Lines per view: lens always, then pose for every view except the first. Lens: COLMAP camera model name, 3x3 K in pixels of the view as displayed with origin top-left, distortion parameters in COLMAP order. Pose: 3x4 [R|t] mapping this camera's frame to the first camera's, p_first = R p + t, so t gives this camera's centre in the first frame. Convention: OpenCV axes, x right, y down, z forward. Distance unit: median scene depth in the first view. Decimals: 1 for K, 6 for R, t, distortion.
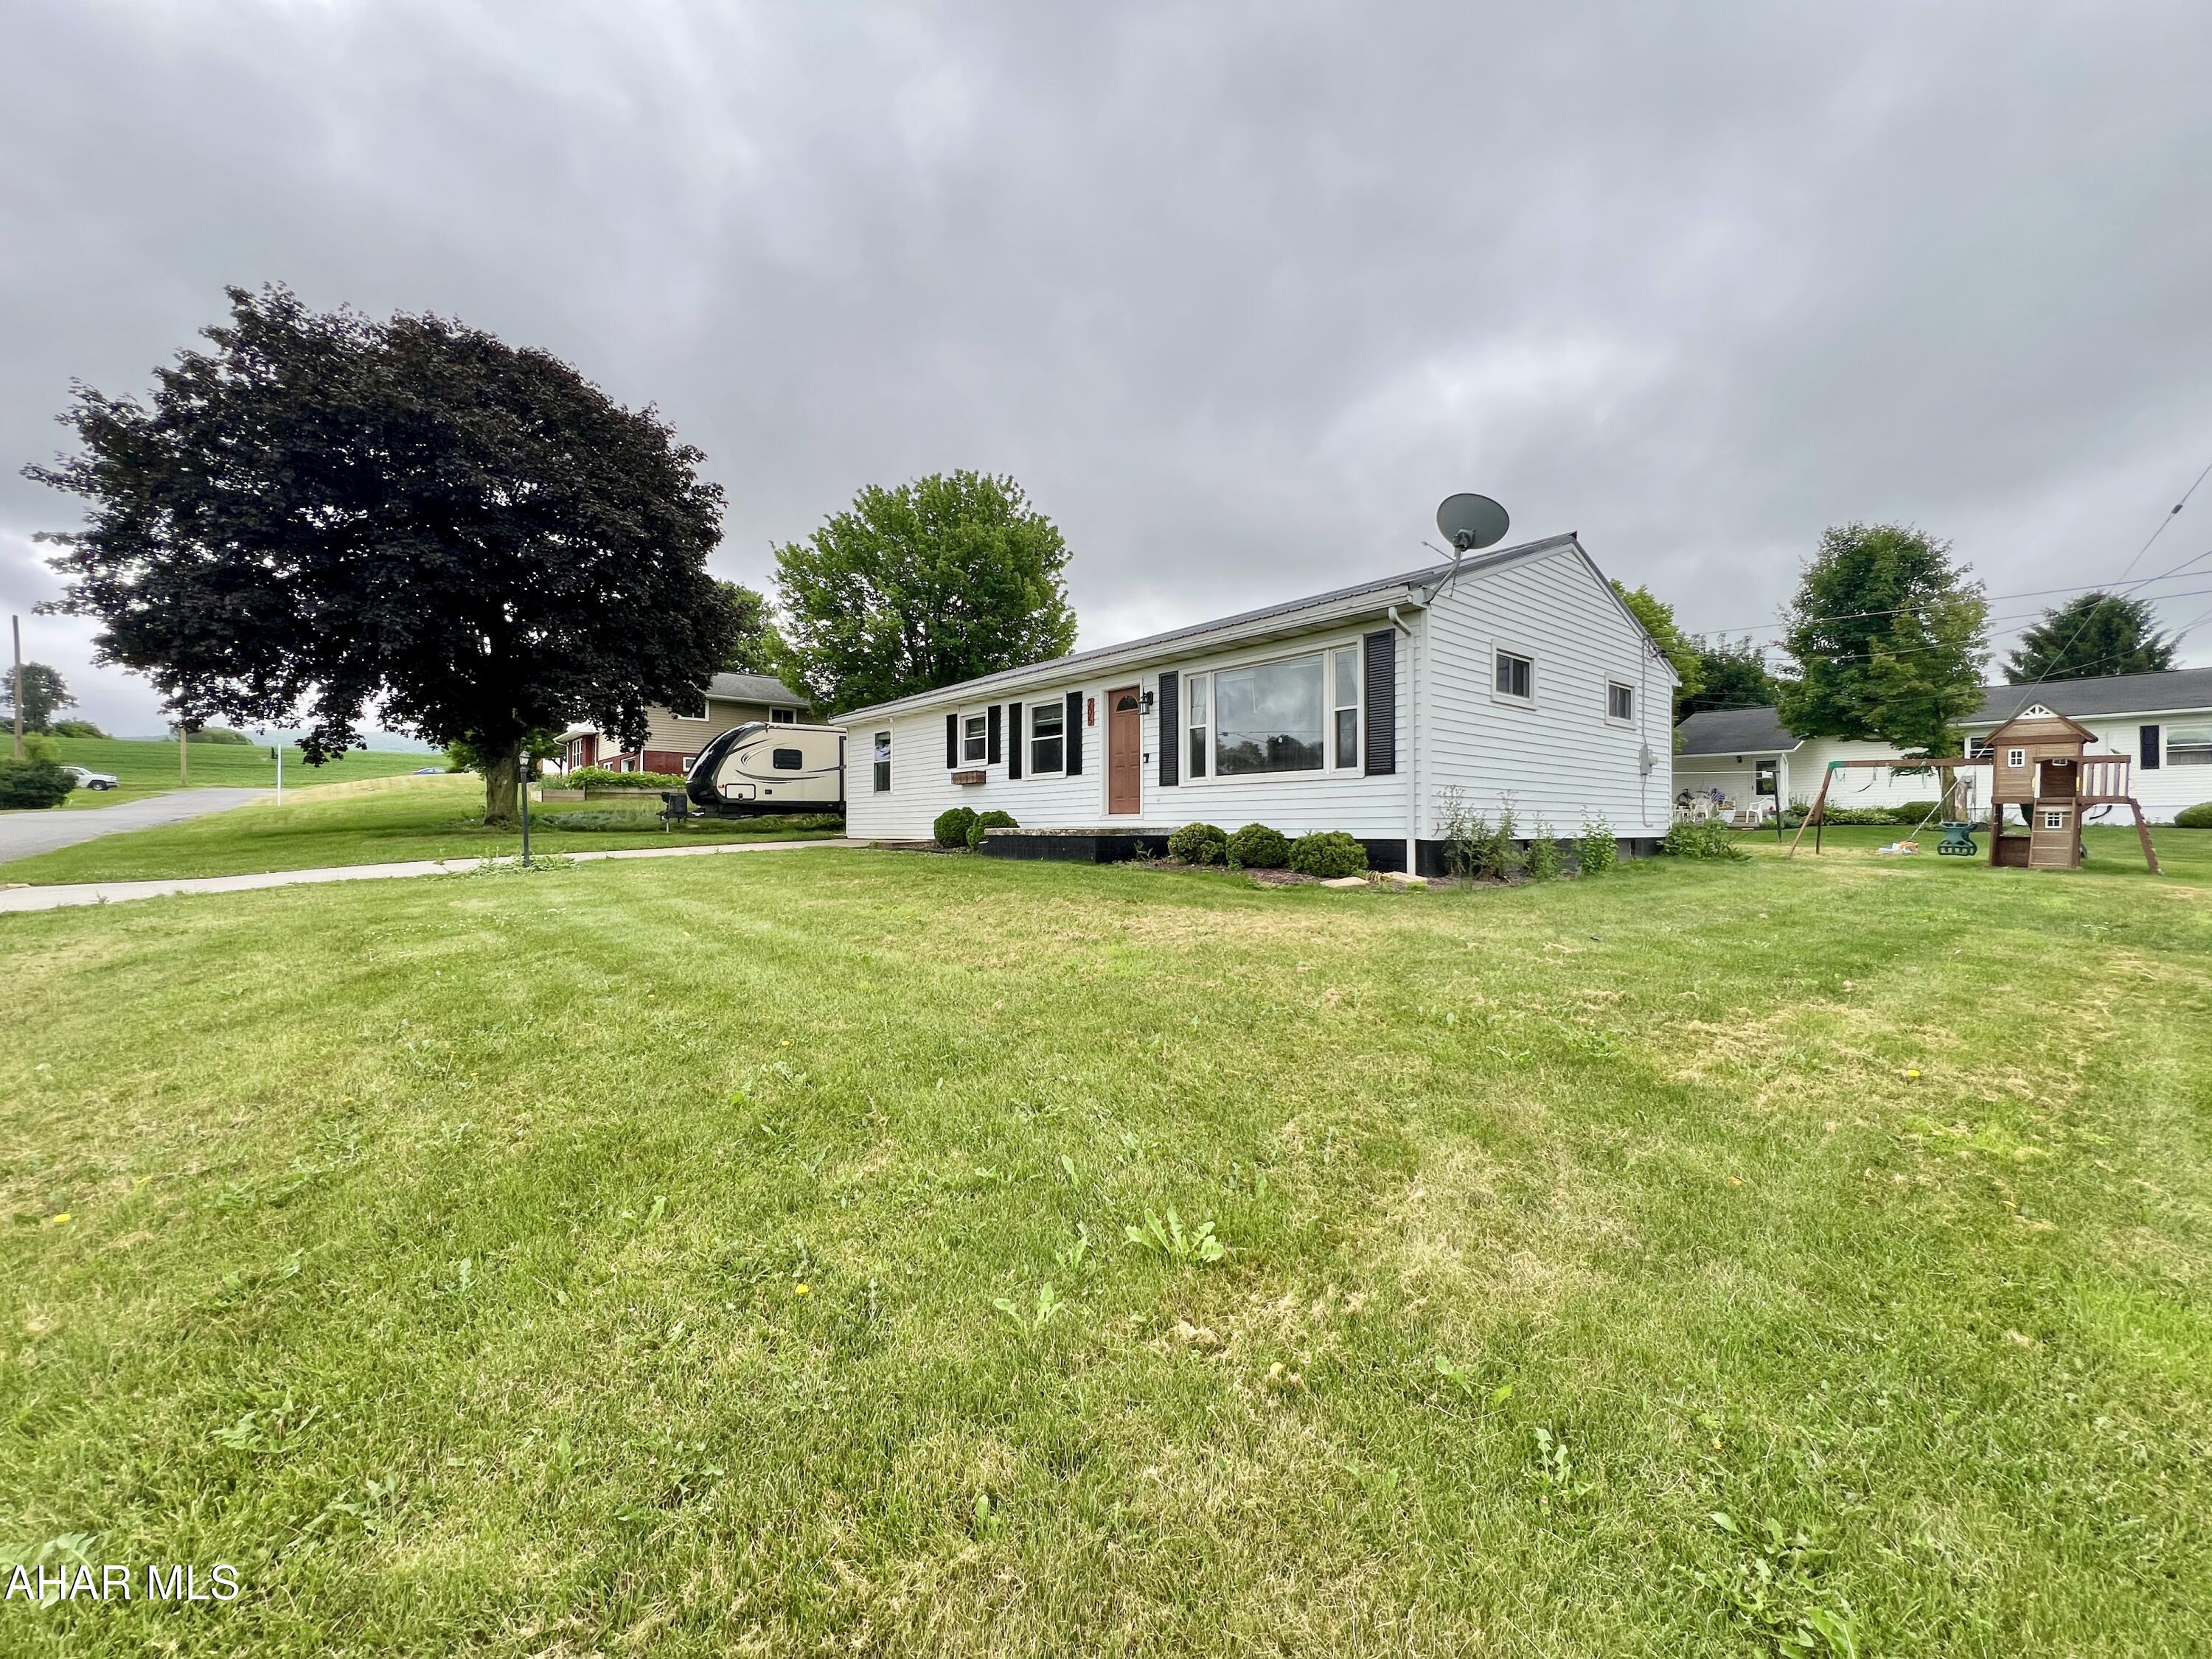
lens RADIAL K [[872.6, 0, 1099.0], [0, 872.6, 824.2], [0, 0, 1]] dist [-0.001075, 0.000023]
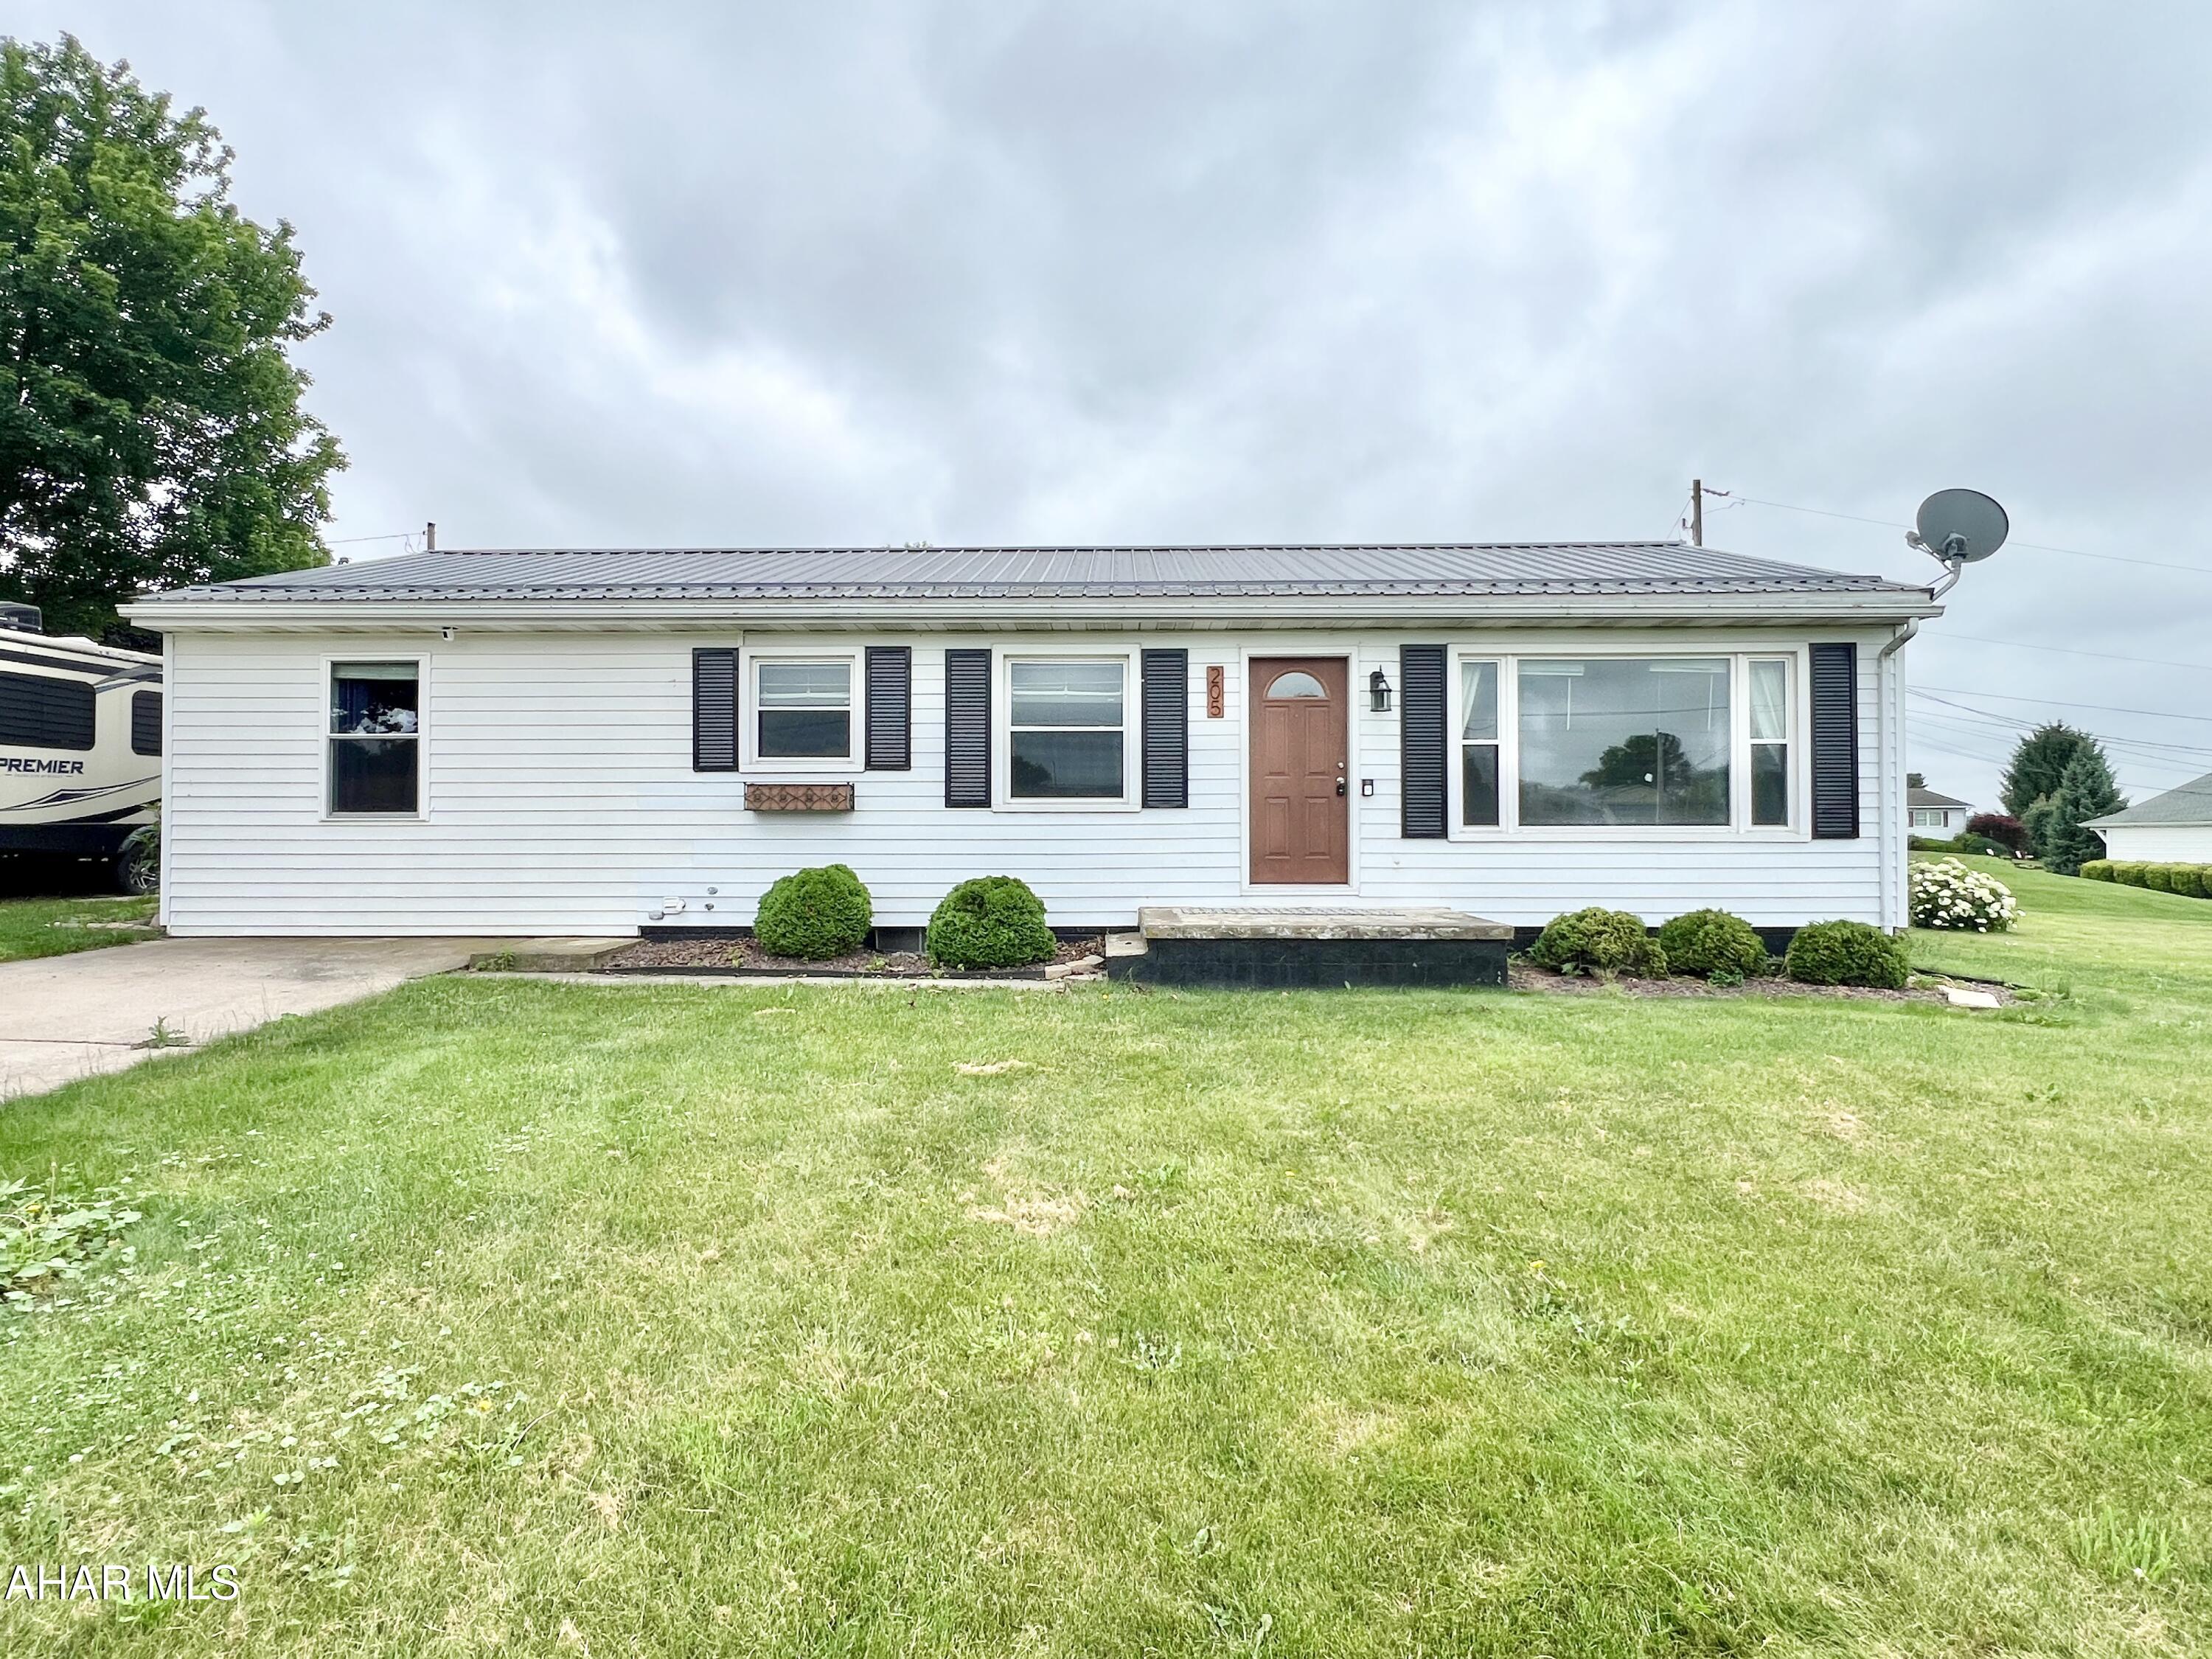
lens RADIAL K [[1202.2, 0, 1106.0], [0, 1202.2, 829.5], [0, 0, 1]] dist [-0.002309, -0.000585]
pose [[0.666330, 0.014713, 0.745512, -0.593158], [-0.003860, 0.999860, -0.016282, -0.032182], [-0.745647, 0.007971, 0.666293, 0.557407]]
